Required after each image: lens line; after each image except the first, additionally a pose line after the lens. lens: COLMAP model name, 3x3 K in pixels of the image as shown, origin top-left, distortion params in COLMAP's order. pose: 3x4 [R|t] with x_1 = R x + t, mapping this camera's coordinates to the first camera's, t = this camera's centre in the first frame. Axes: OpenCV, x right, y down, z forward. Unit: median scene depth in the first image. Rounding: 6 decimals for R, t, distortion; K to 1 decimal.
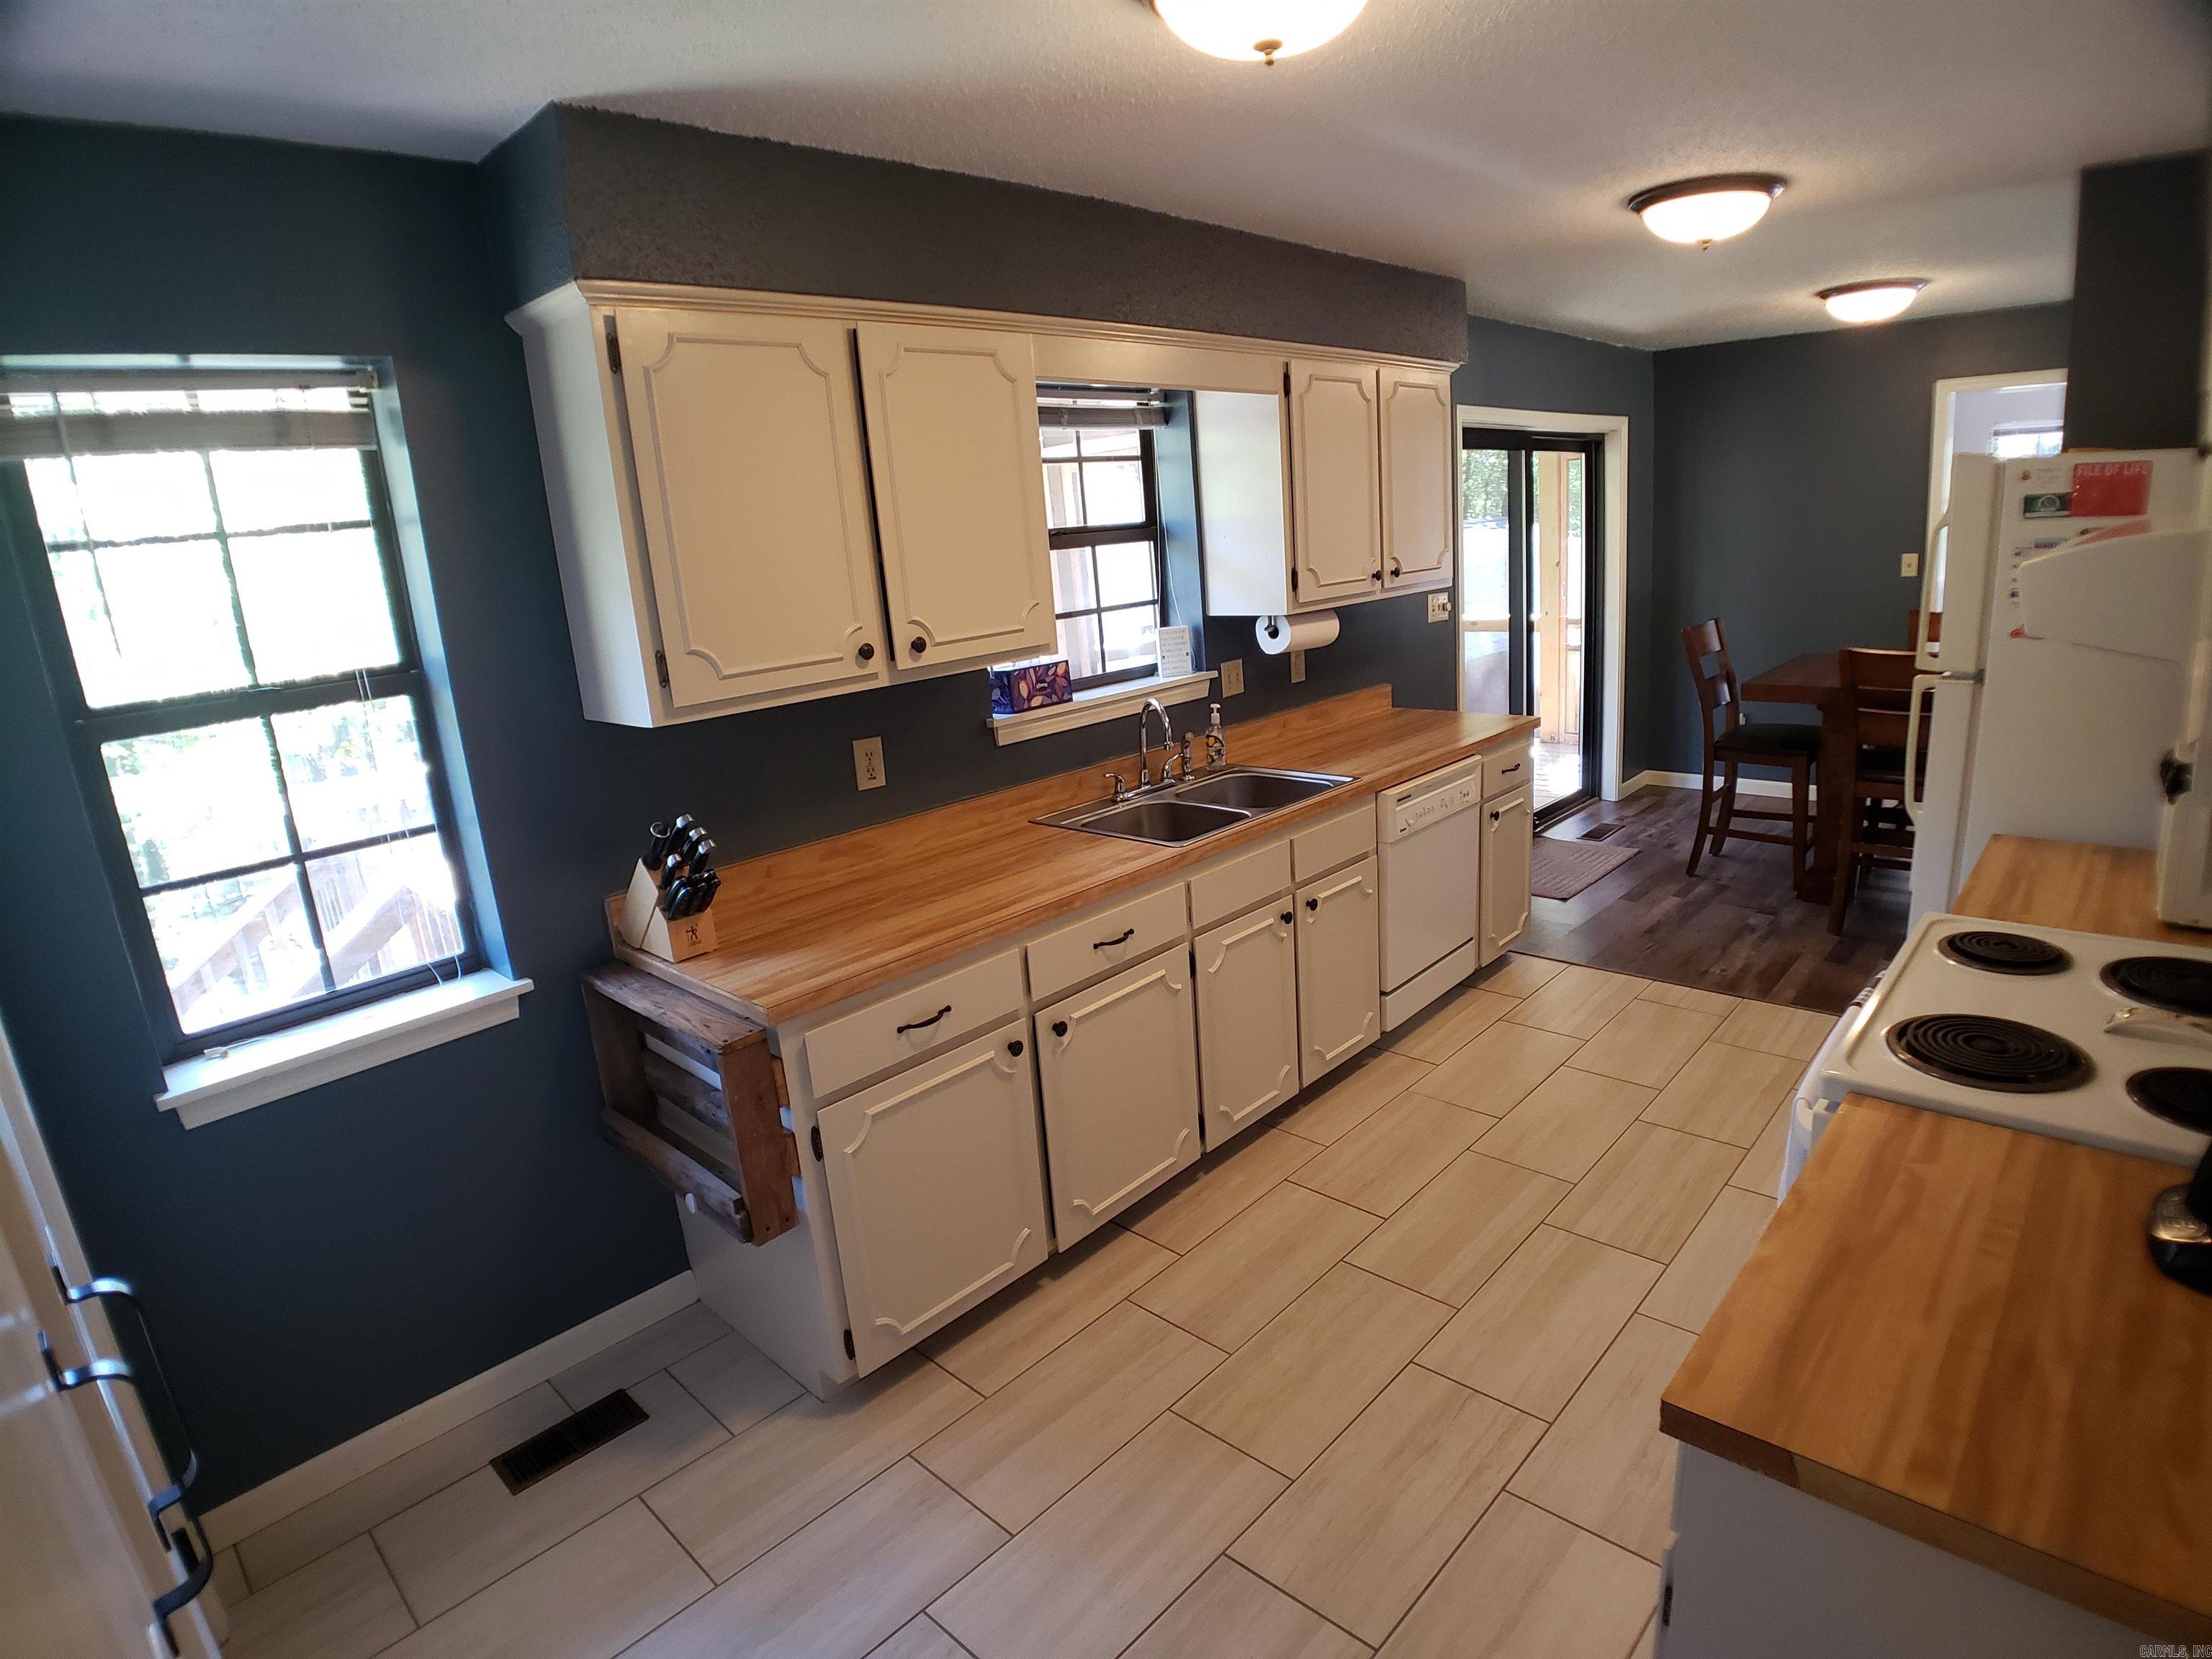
lens RADIAL K [[1187.1, 0, 1099.3], [0, 1187.1, 836.6], [0, 0, 1]] dist [-0.078691, 0.014879]
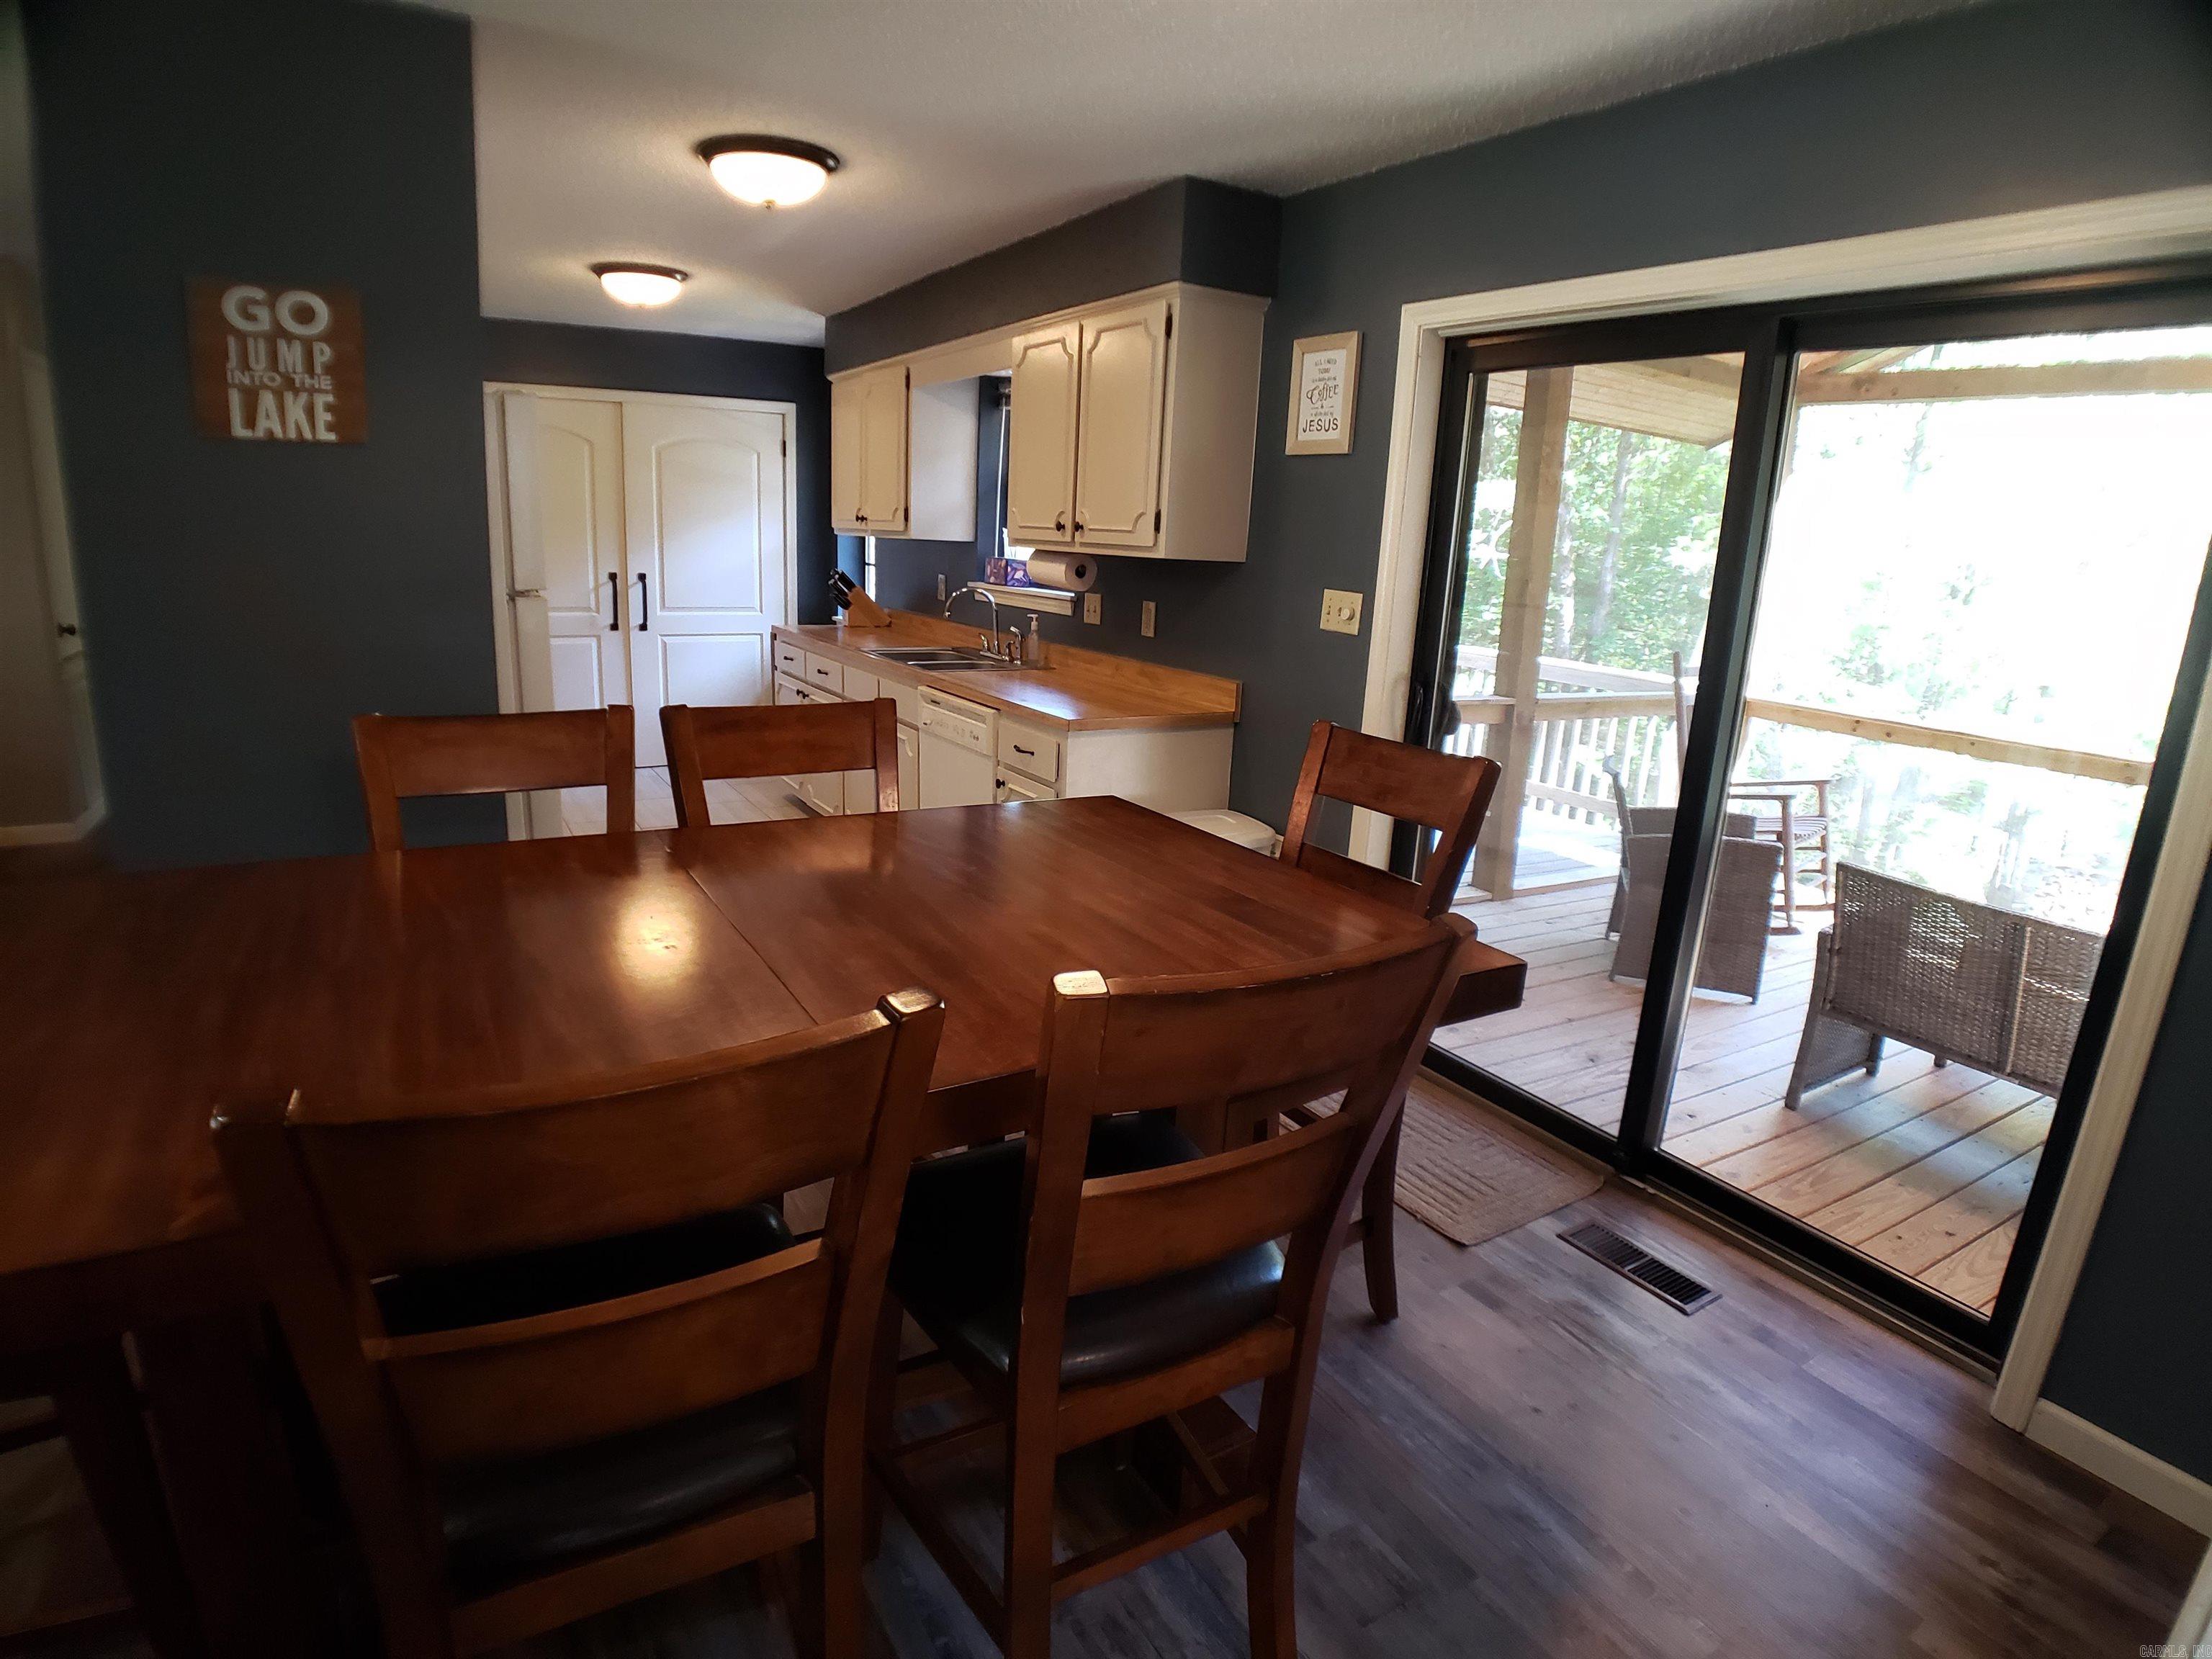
lens RADIAL K [[1187.1, 0, 1099.3], [0, 1187.1, 836.6], [0, 0, 1]] dist [-0.078691, 0.014879]
pose [[-0.273208, 0.294485, -0.915771, 1.694879], [-0.275069, 0.888323, 0.367722, -0.498161], [0.921788, 0.352365, -0.161693, 1.744291]]
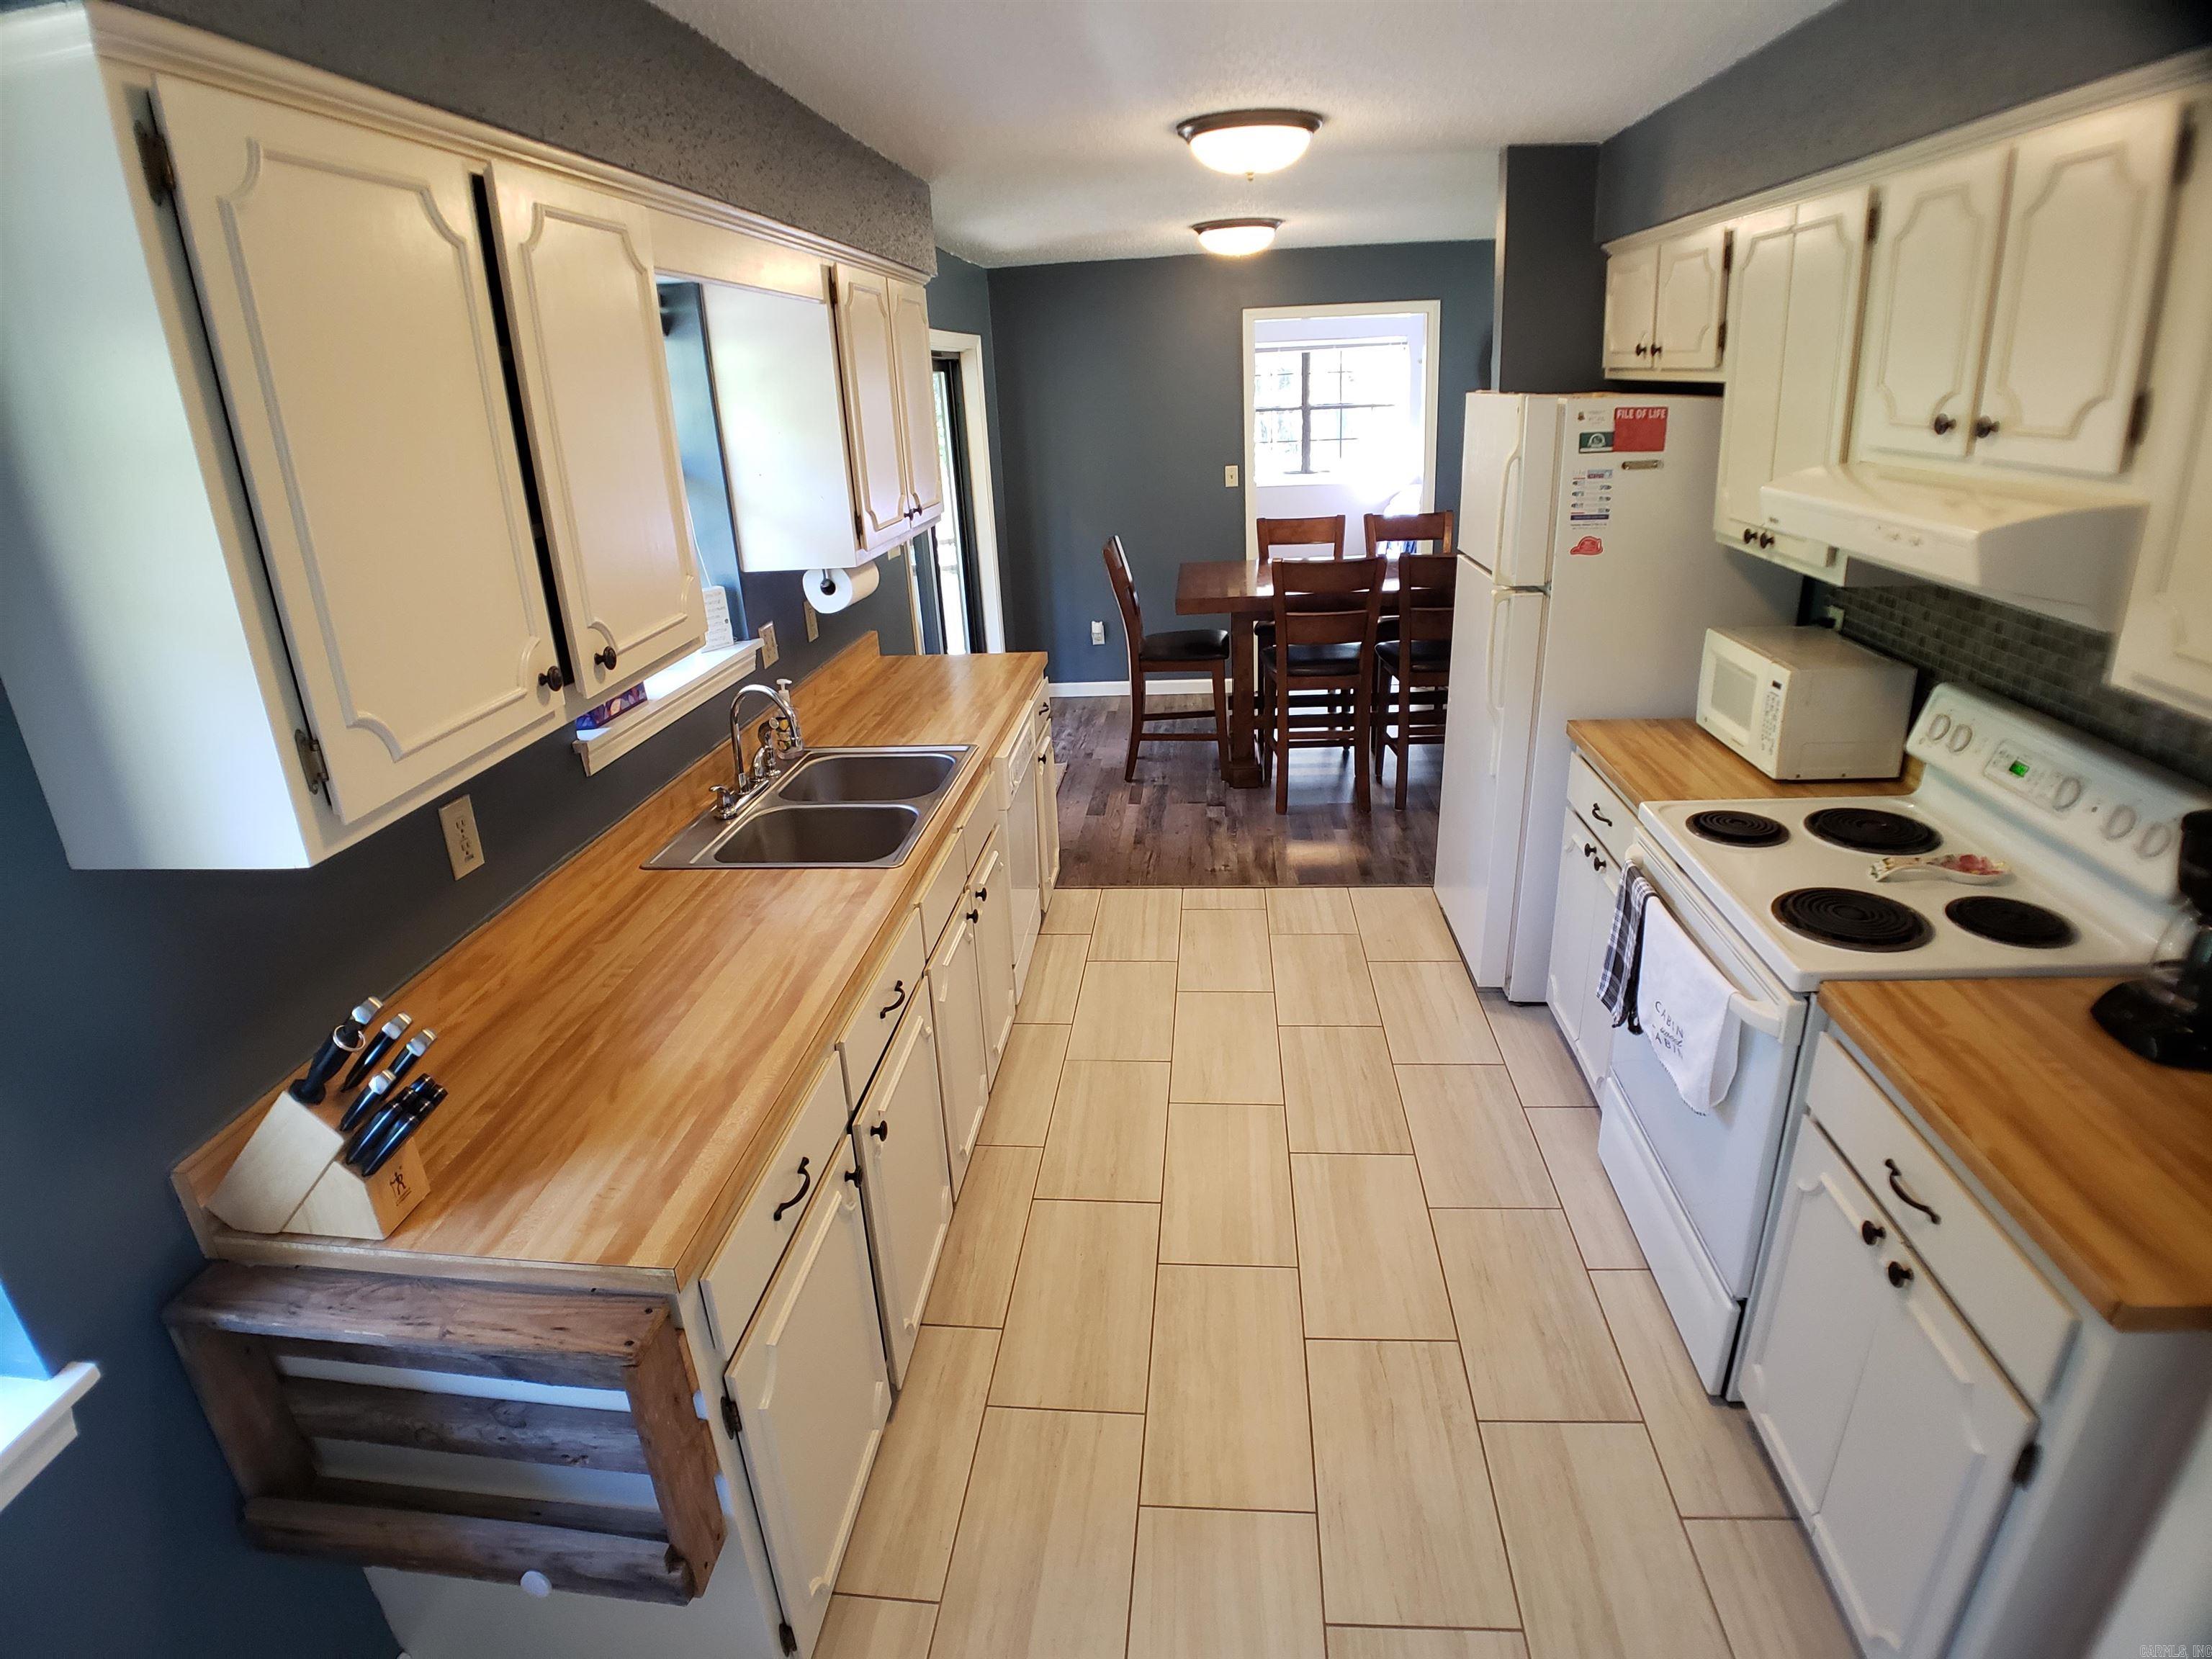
lens RADIAL K [[1194.9, 0, 1076.3], [0, 1194.9, 845.7], [0, 0, 1]] dist [-0.078382, 0.003761]
pose [[0.794472, -0.193575, 0.575624, -0.311972], [0.151236, 0.981042, 0.121177, -0.087847], [-0.588168, -0.009217, 0.808686, 0.262292]]
